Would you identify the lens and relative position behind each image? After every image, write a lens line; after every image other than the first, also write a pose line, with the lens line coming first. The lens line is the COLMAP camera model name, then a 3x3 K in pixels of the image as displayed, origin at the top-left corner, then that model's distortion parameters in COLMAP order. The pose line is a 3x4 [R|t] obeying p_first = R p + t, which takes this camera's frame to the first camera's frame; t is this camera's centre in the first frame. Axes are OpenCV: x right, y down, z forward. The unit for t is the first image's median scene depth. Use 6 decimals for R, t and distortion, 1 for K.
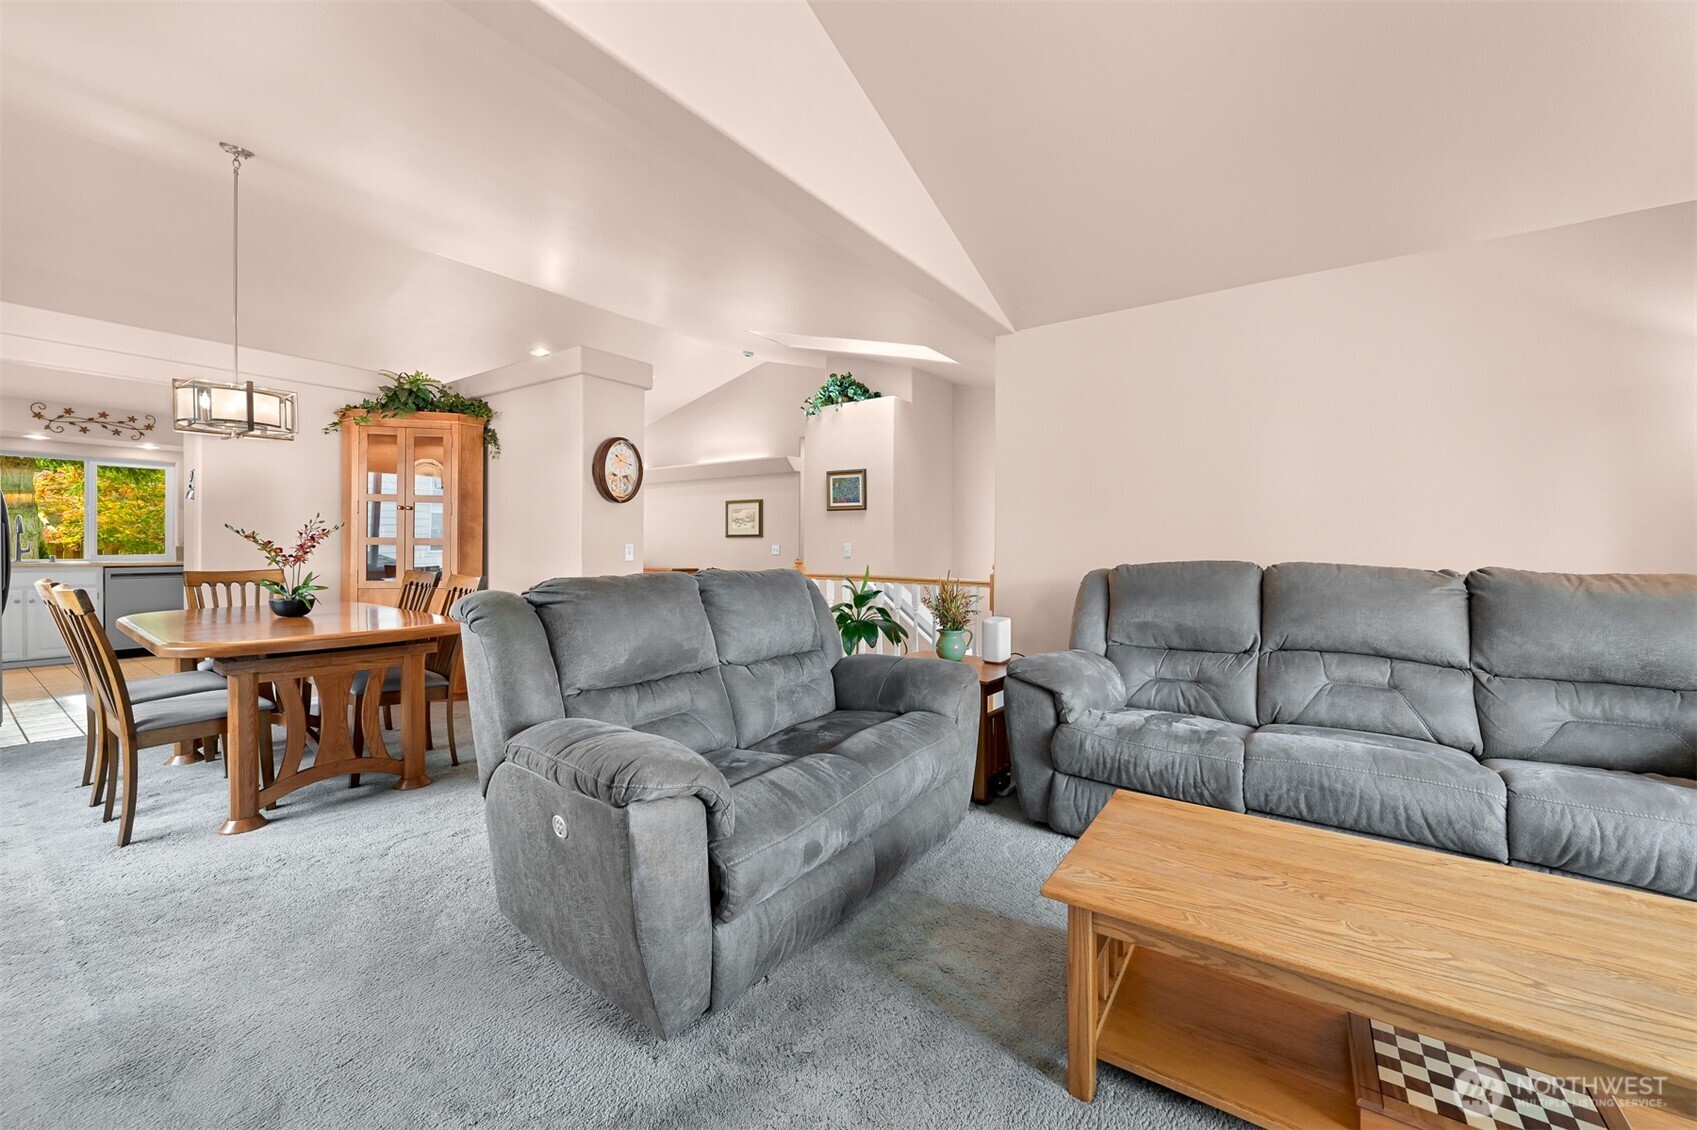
lens RADIAL K [[665.5, 0, 841.8], [0, 665.5, 555.9], [0, 0, 1]] dist [-0.002918, 0.000573]
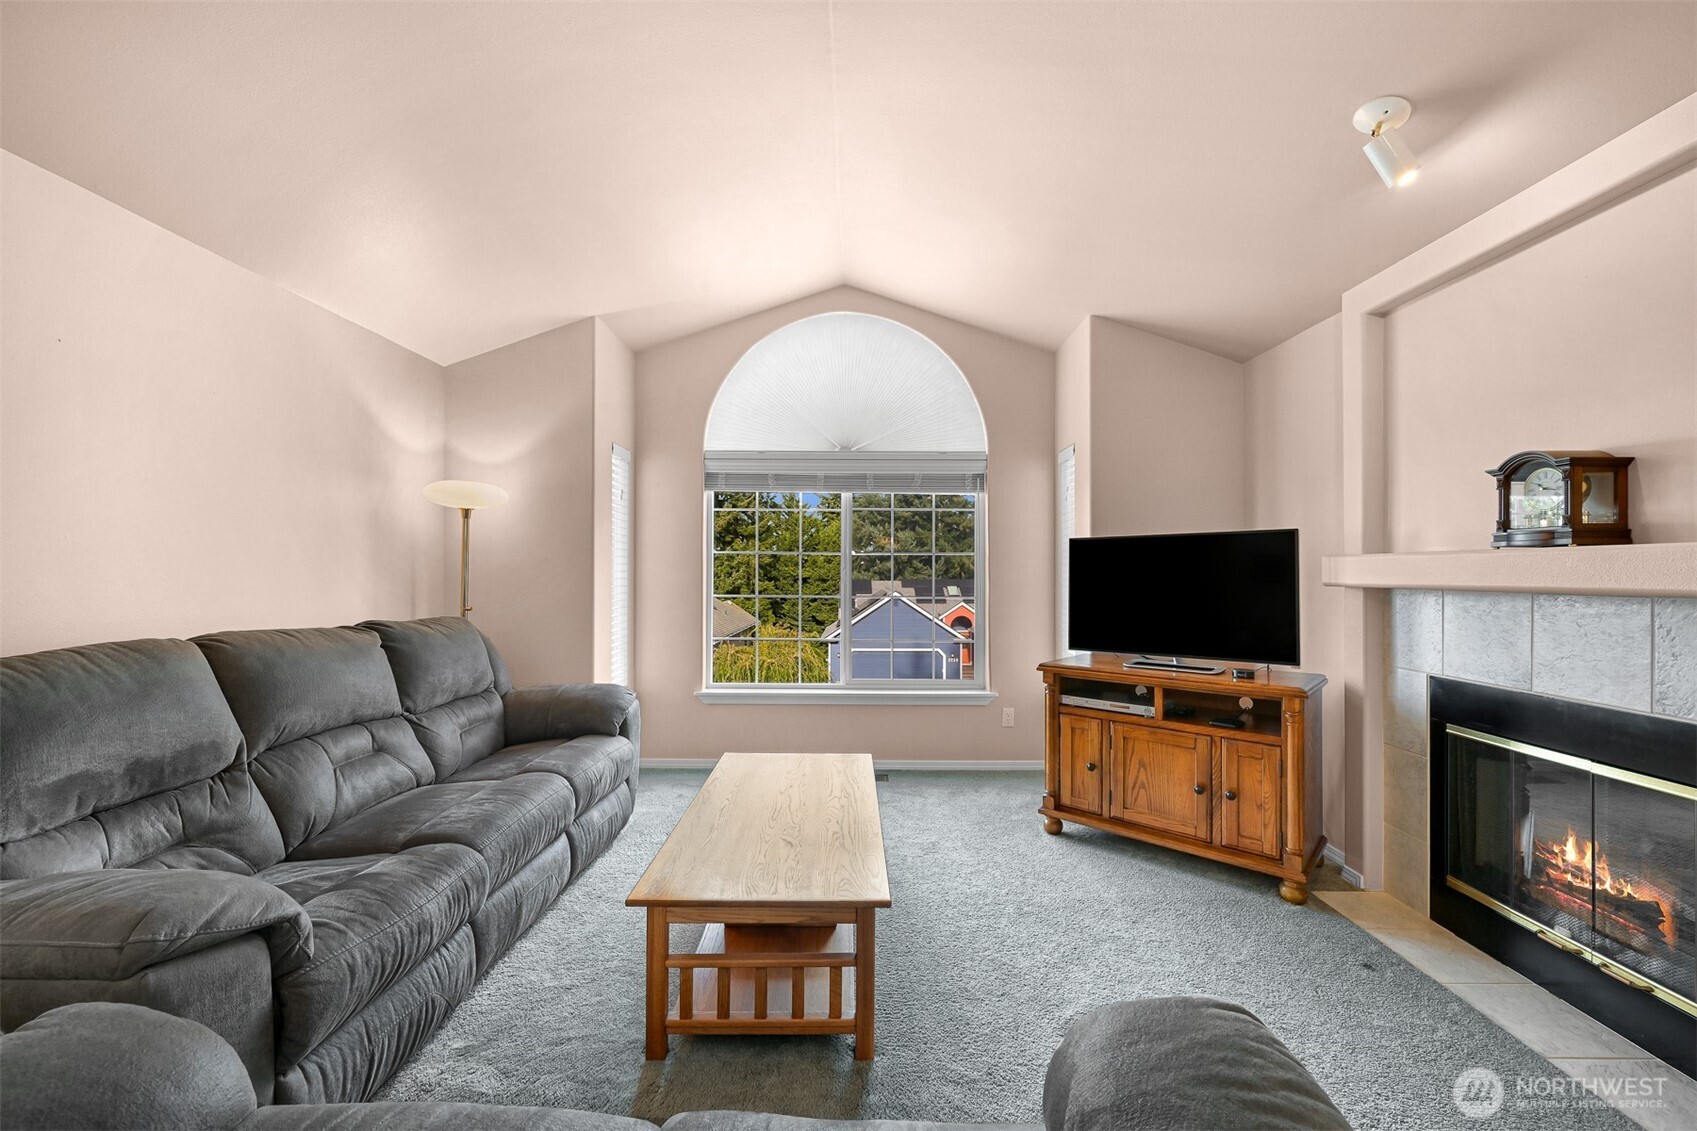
lens RADIAL K [[665.5, 0, 853.1], [0, 665.5, 573.4], [0, 0, 1]] dist [-0.002918, 0.000573]
pose [[-0.575830, -0.007473, 0.817535, -0.142027], [0.004110, 0.999919, 0.012035, -0.027338], [-0.817559, 0.010291, -0.575753, 0.386963]]
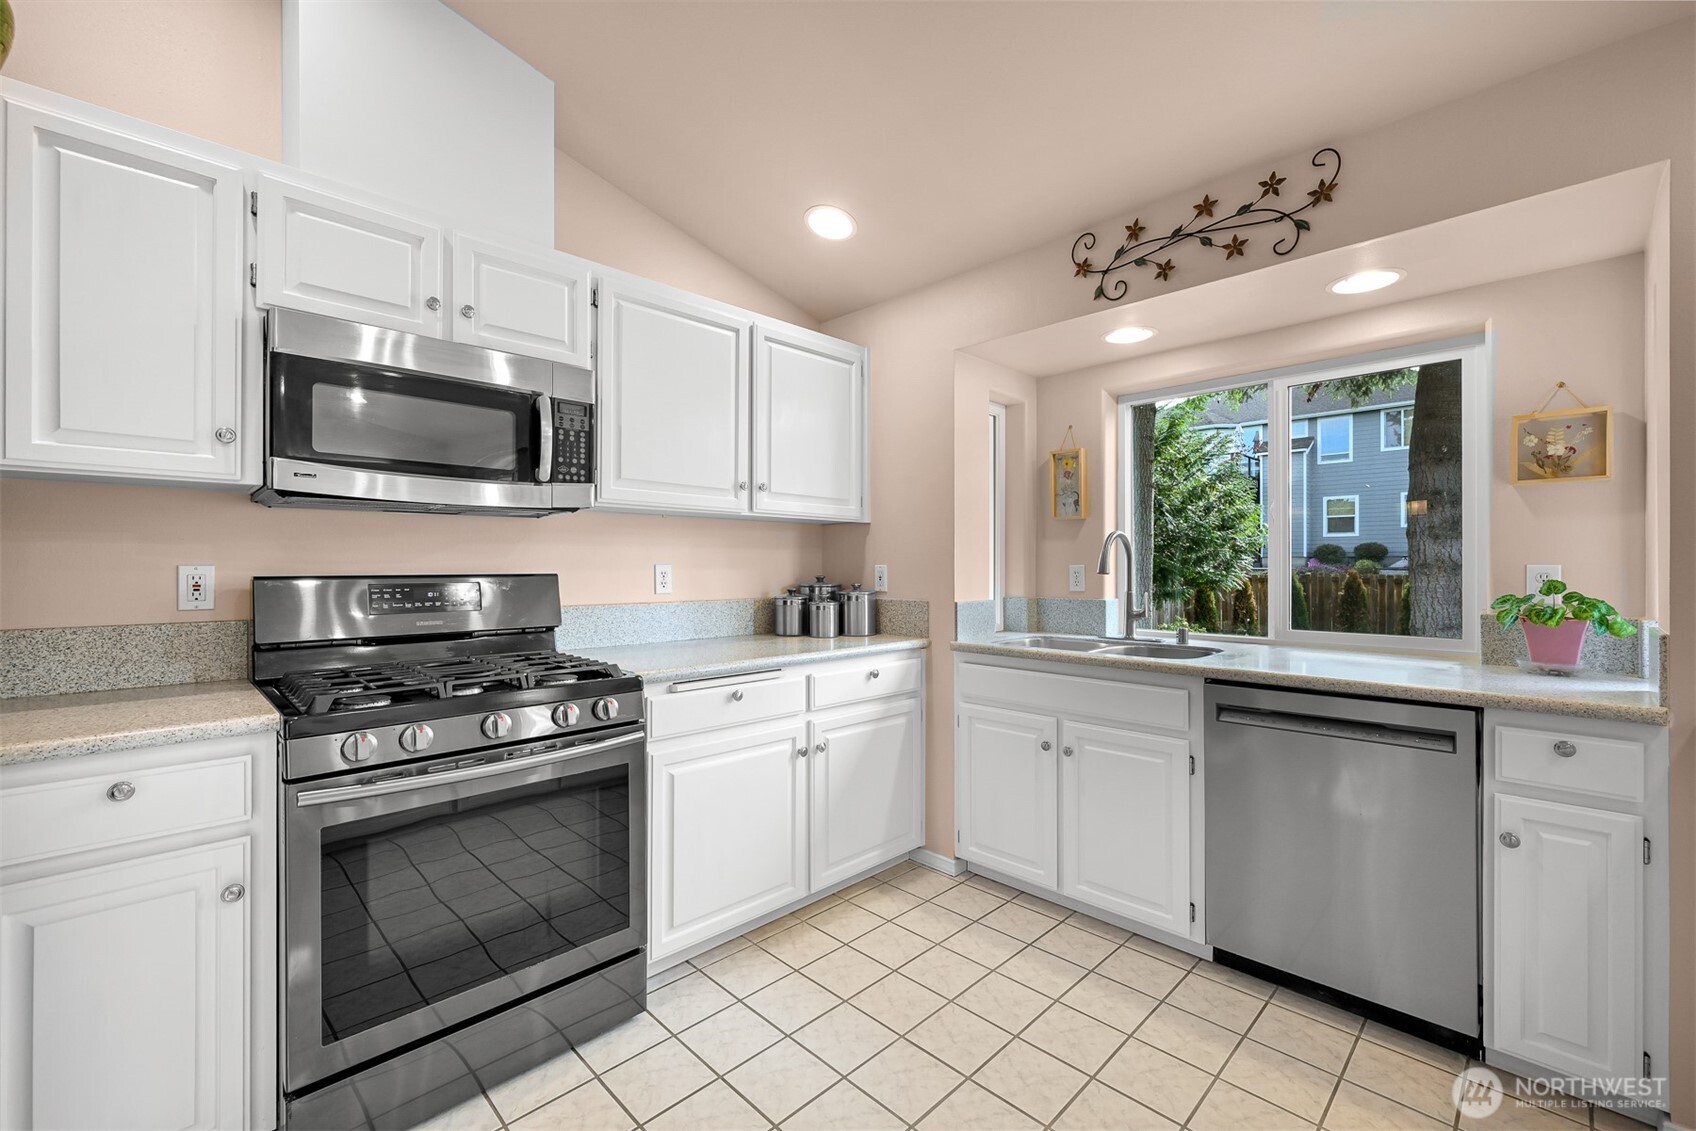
lens RADIAL K [[714.6, 0, 843.2], [0, 714.6, 565.1], [0, 0, 1]] dist [-0.002467, 0.001671]
pose [[-0.156903, -0.006798, -0.987591, -0.754030], [-0.014382, 0.999886, -0.004598, -0.035125], [0.987509, 0.013482, -0.156983, 0.894657]]
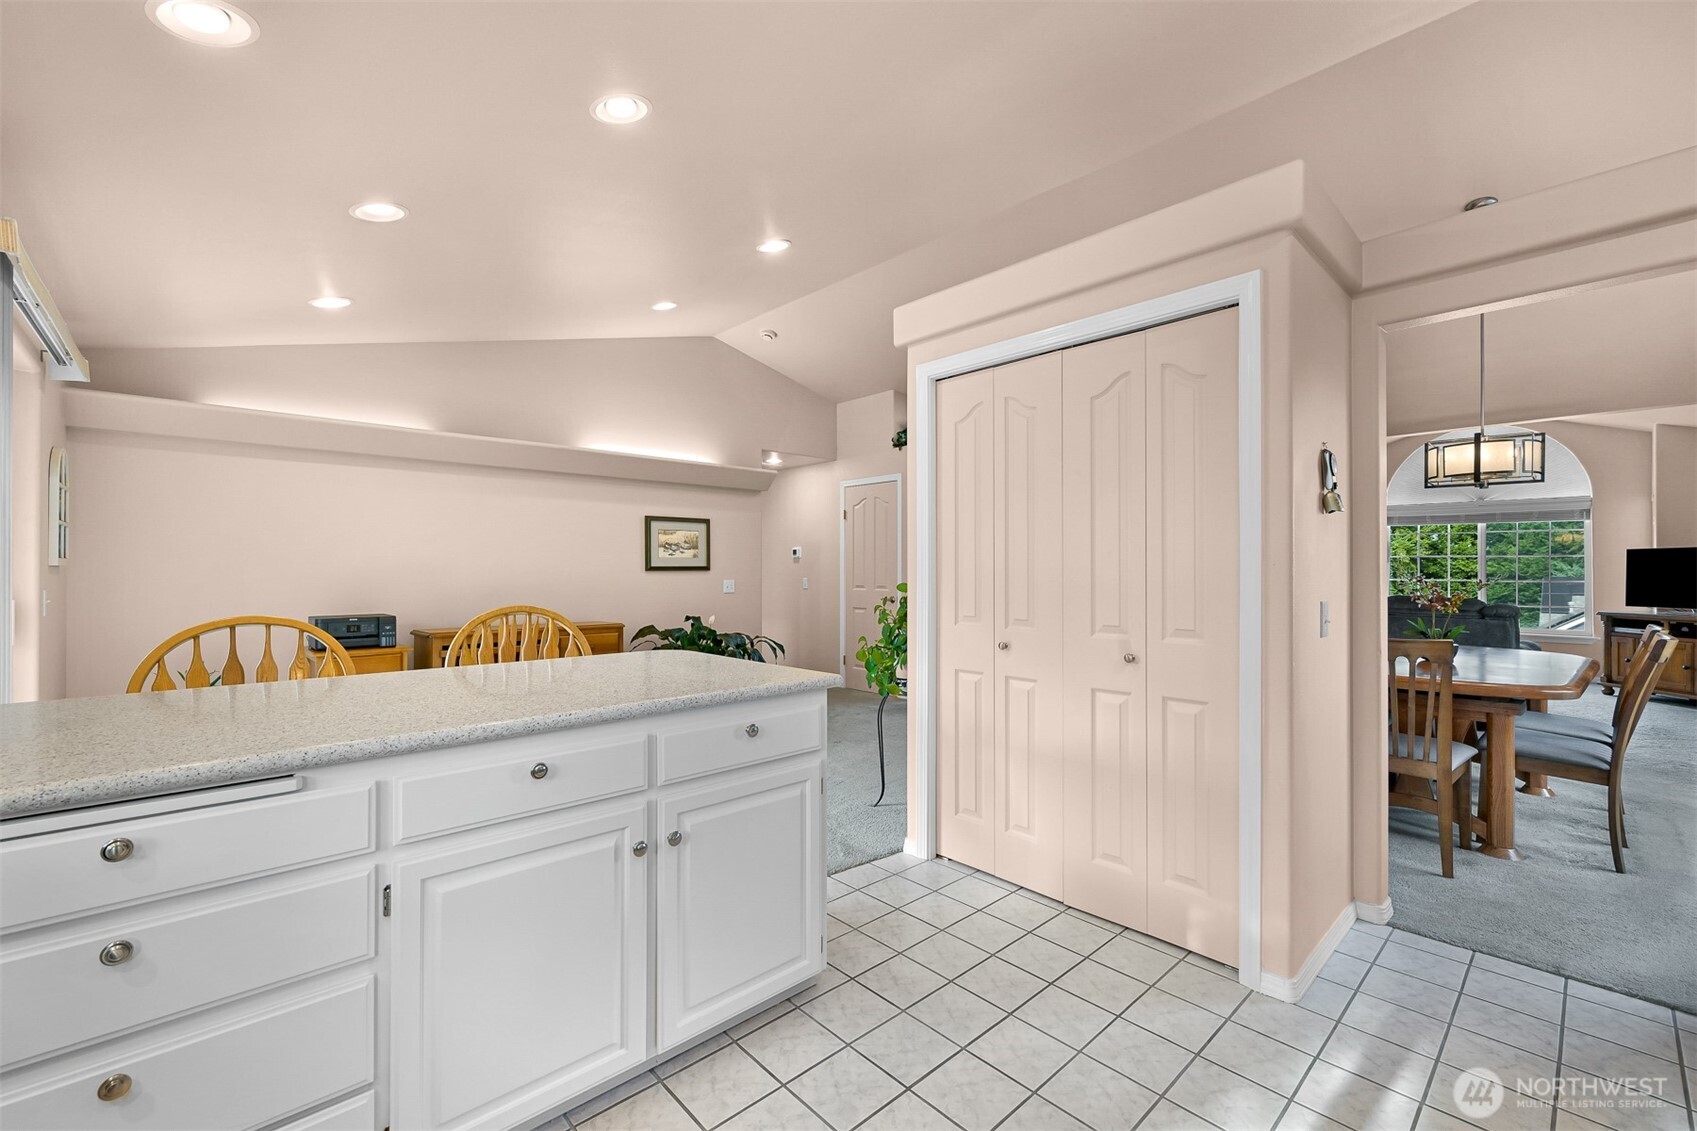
lens RADIAL K [[715.1, 0, 831.5], [0, 715.1, 571.4], [0, 0, 1]] dist [-0.002467, 0.001671]
pose [[0.205161, -0.008772, 0.978689, -1.143898], [0.015235, 0.999867, 0.005768, -0.038596], [-0.978610, 0.013727, 0.205268, 0.918467]]
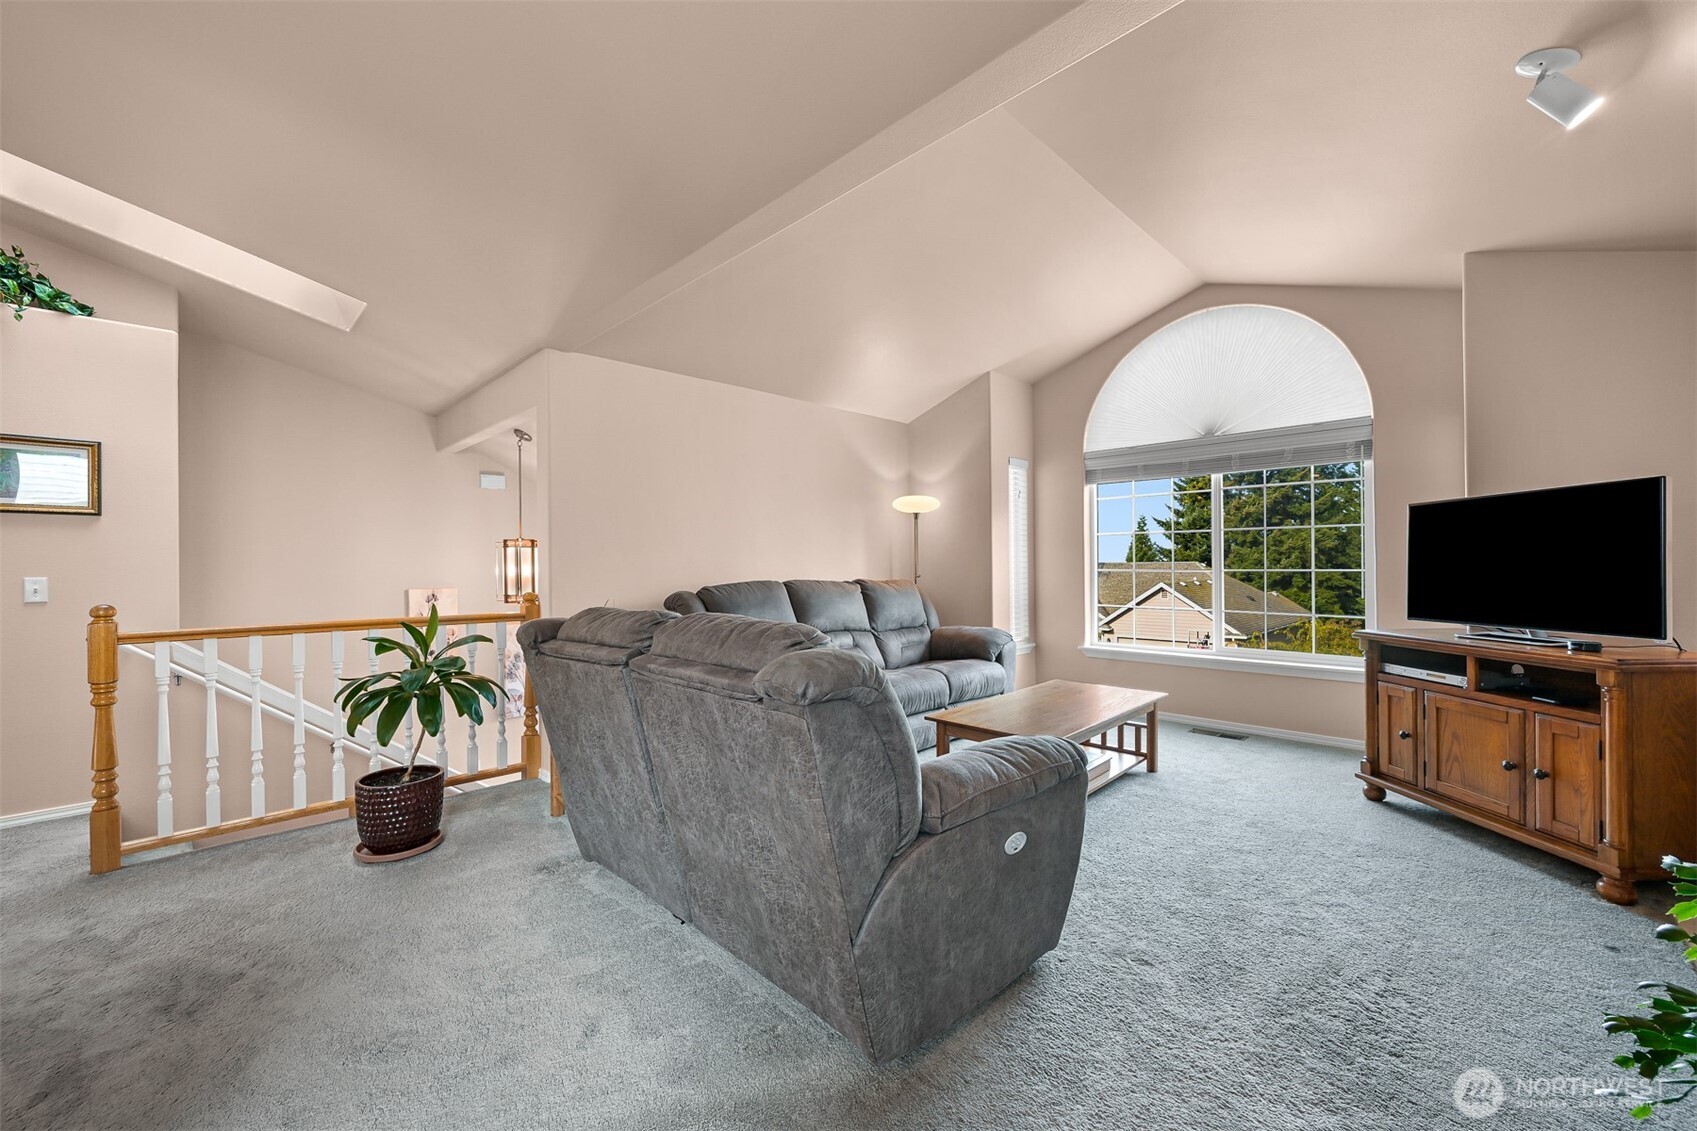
lens RADIAL K [[665.5, 0, 837.2], [0, 665.5, 576.9], [0, 0, 1]] dist [-0.002918, 0.000573]
pose [[0.172564, -0.025020, 0.984681, -0.384048], [0.022464, 0.999517, 0.021461, -0.013061], [-0.984742, 0.018416, 0.173042, 0.284972]]
